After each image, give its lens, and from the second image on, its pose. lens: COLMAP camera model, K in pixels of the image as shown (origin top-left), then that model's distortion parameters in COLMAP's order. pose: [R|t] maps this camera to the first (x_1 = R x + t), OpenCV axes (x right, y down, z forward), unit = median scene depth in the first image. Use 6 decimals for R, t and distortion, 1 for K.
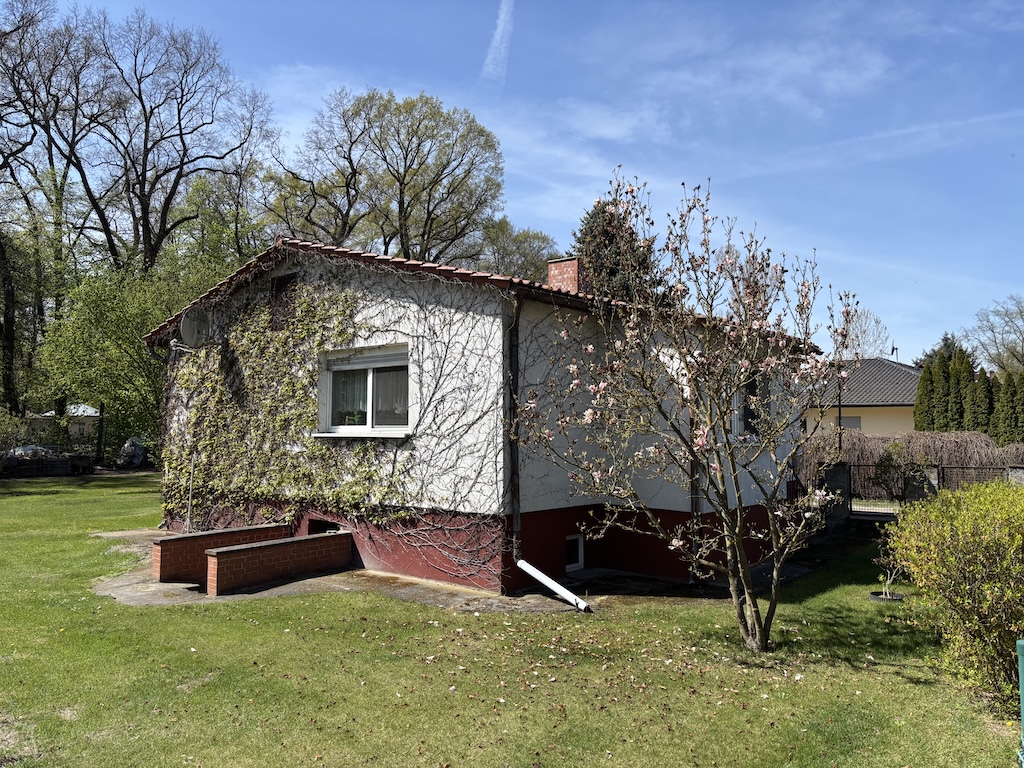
lens RADIAL K [[763.5, 0, 515.6], [0, 763.5, 380.7], [0, 0, 1]] dist [0.015903, -0.027001]
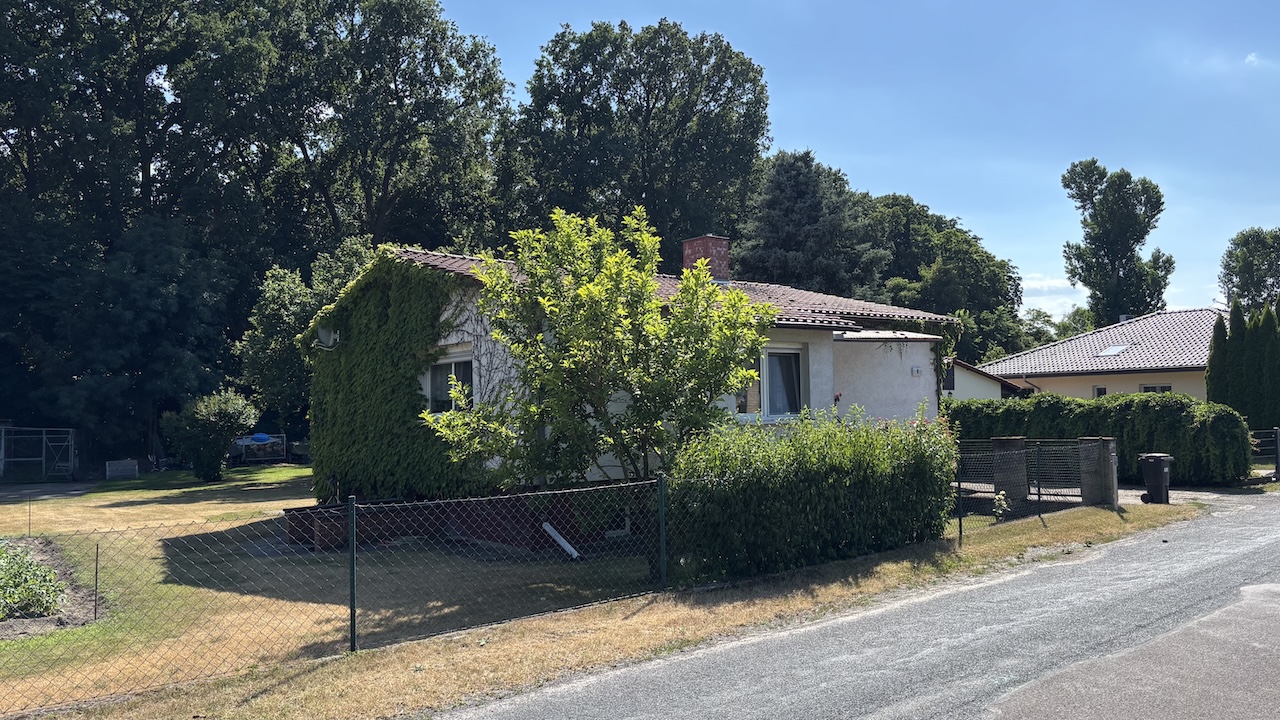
lens RADIAL K [[961.0, 0, 664.5], [0, 961.0, 354.1], [0, 0, 1]] dist [0.042597, -0.046860]
pose [[0.978679, -0.032473, -0.202813, 0.110234], [0.034359, 0.999393, 0.005786, -0.006913], [0.202501, -0.012631, 0.979200, -0.094535]]
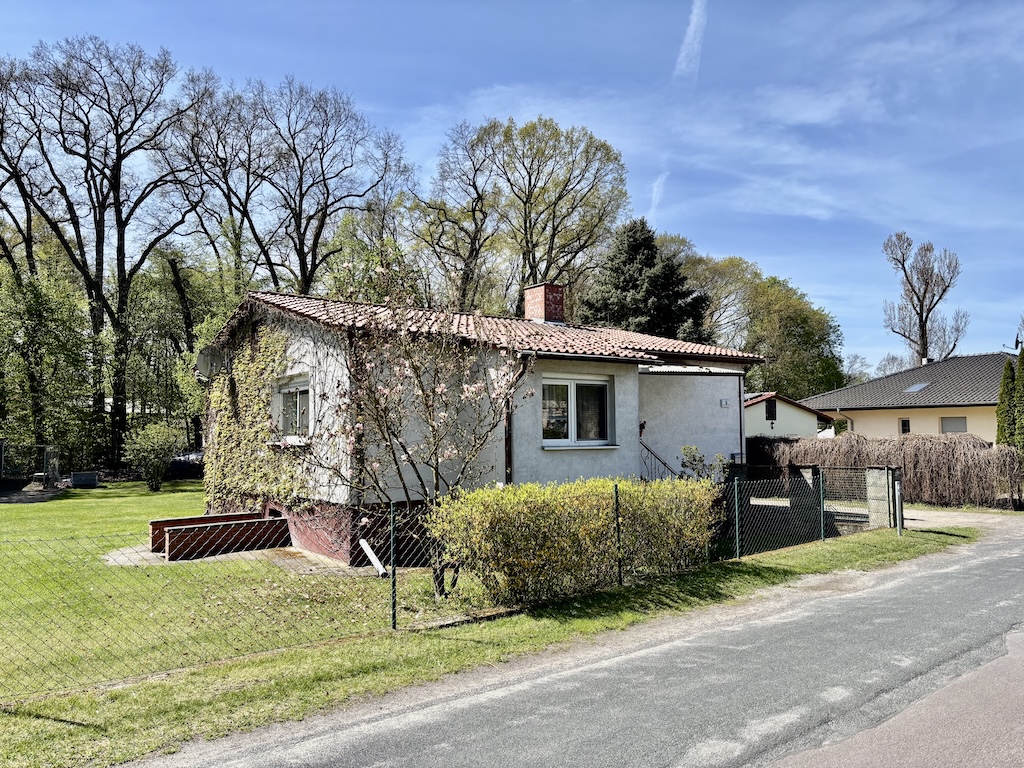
lens RADIAL K [[763.5, 0, 537.5], [0, 763.5, 375.7], [0, 0, 1]] dist [0.015903, -0.027001]
pose [[0.971720, -0.029260, -0.234316, 0.132766], [0.027012, 0.999553, -0.012797, -0.003914], [0.234585, 0.006105, 0.972076, -0.041006]]
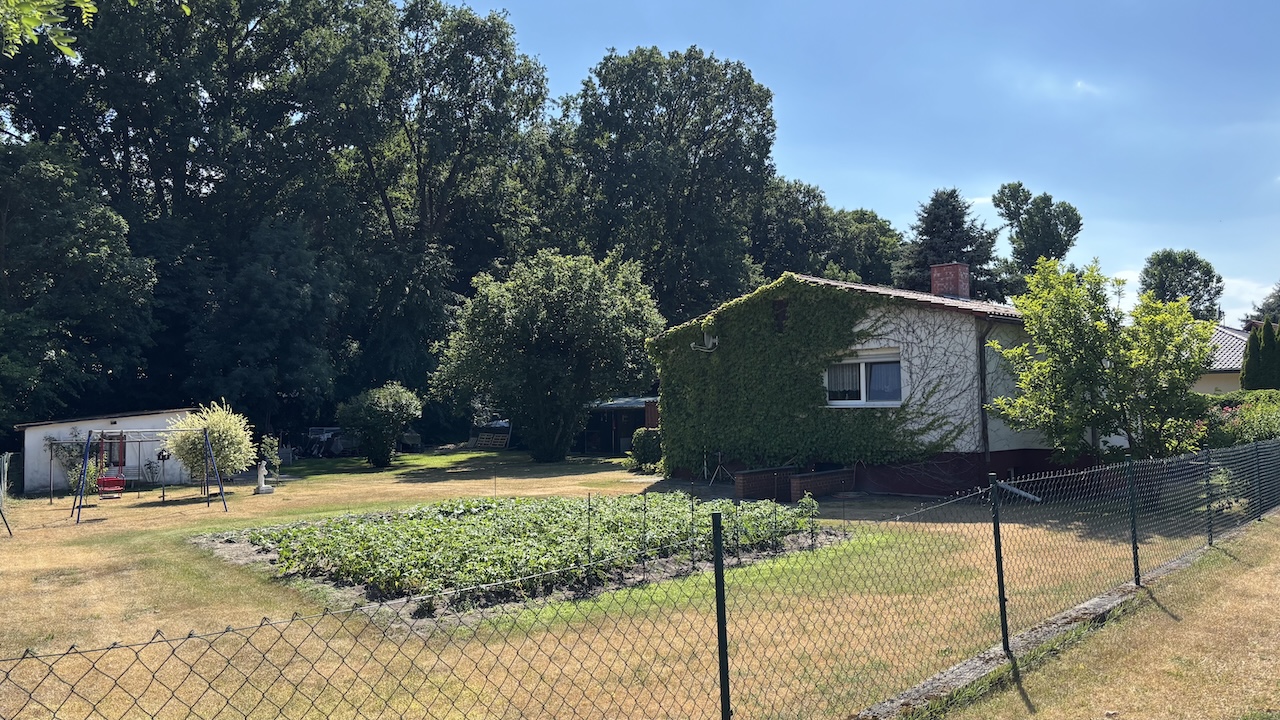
lens RADIAL K [[961.0, 0, 640.1], [0, 961.0, 356.1], [0, 0, 1]] dist [0.042597, -0.046860]
pose [[0.997032, -0.022492, -0.073628, -0.129701], [0.023569, 0.999627, 0.013783, -0.017312], [0.073291, -0.015478, 0.997191, -0.248737]]
